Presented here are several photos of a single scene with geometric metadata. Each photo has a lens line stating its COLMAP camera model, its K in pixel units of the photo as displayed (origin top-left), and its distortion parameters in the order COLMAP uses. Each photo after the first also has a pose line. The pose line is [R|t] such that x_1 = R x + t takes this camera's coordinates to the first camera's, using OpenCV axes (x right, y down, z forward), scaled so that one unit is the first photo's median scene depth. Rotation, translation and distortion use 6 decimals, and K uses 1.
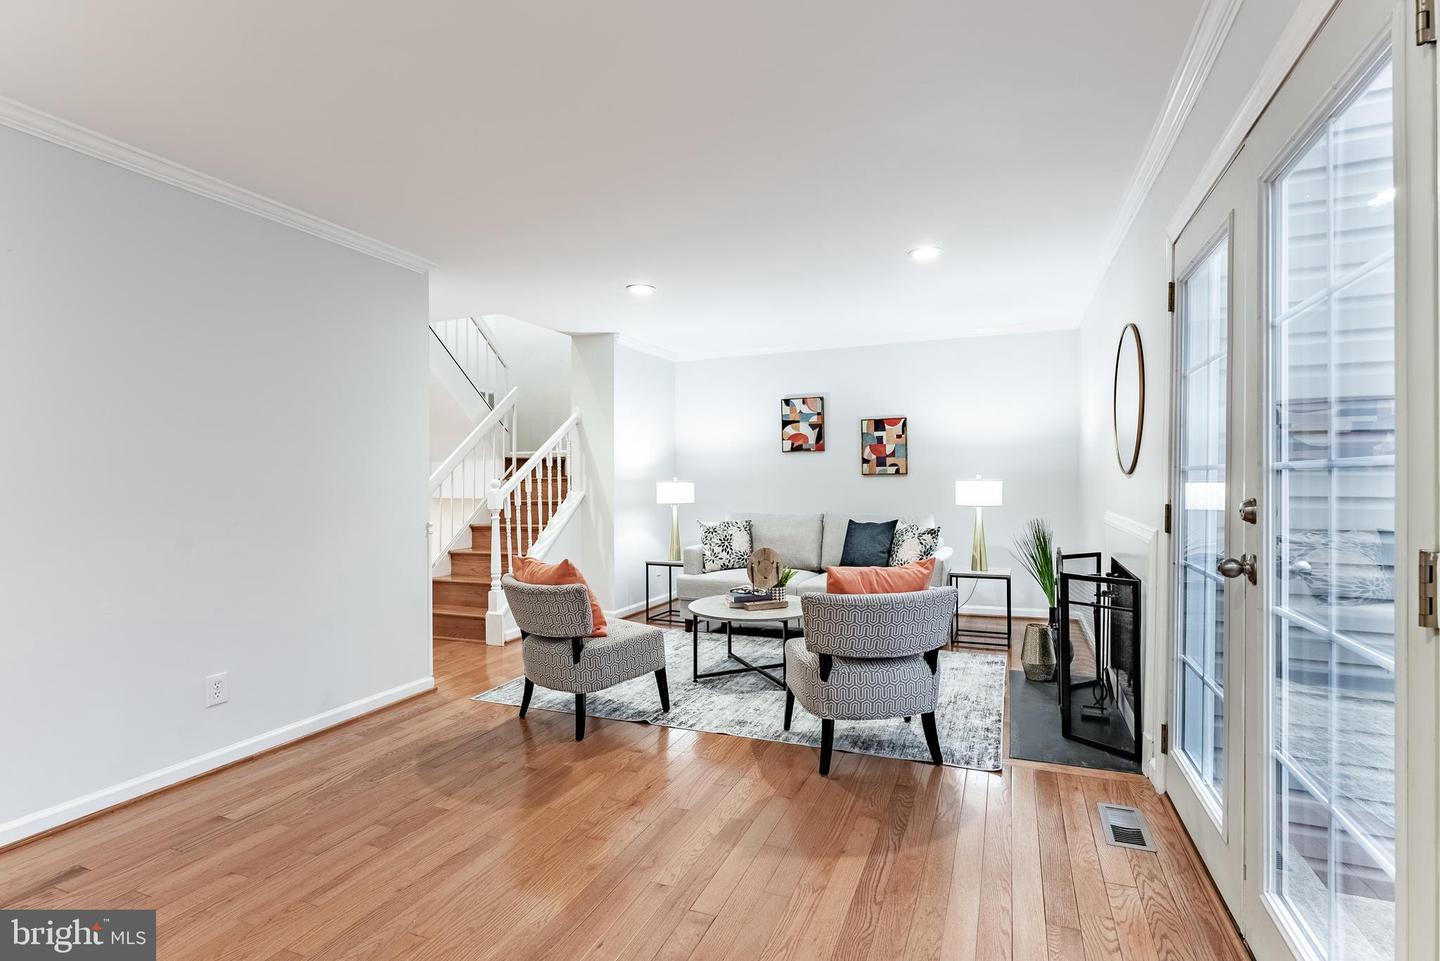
lens RADIAL K [[651.0, 0, 727.0], [0, 651.0, 485.8], [0, 0, 1]] dist [-0.001017, -0.000011]
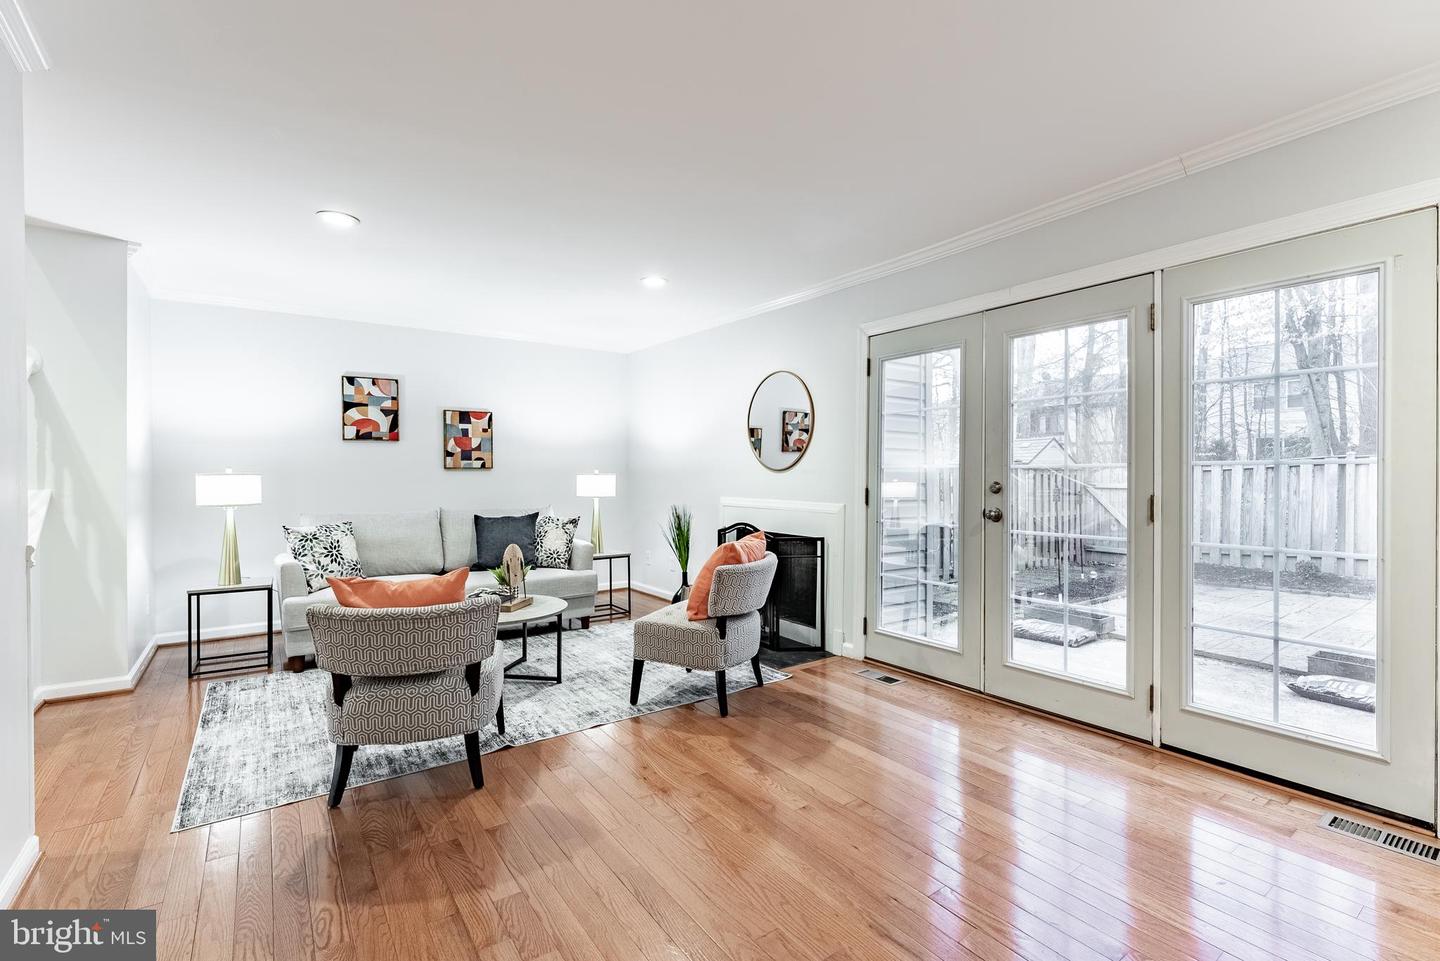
lens RADIAL K [[662.8, 0, 720.0], [0, 662.8, 480.5], [0, 0, 1]] dist [0.002565, 0.000421]
pose [[0.539888, -0.000501, 0.841737, -0.395010], [0.003772, 0.999991, -0.001824, 0.003841], [-0.841729, 0.004160, 0.539885, 0.151259]]
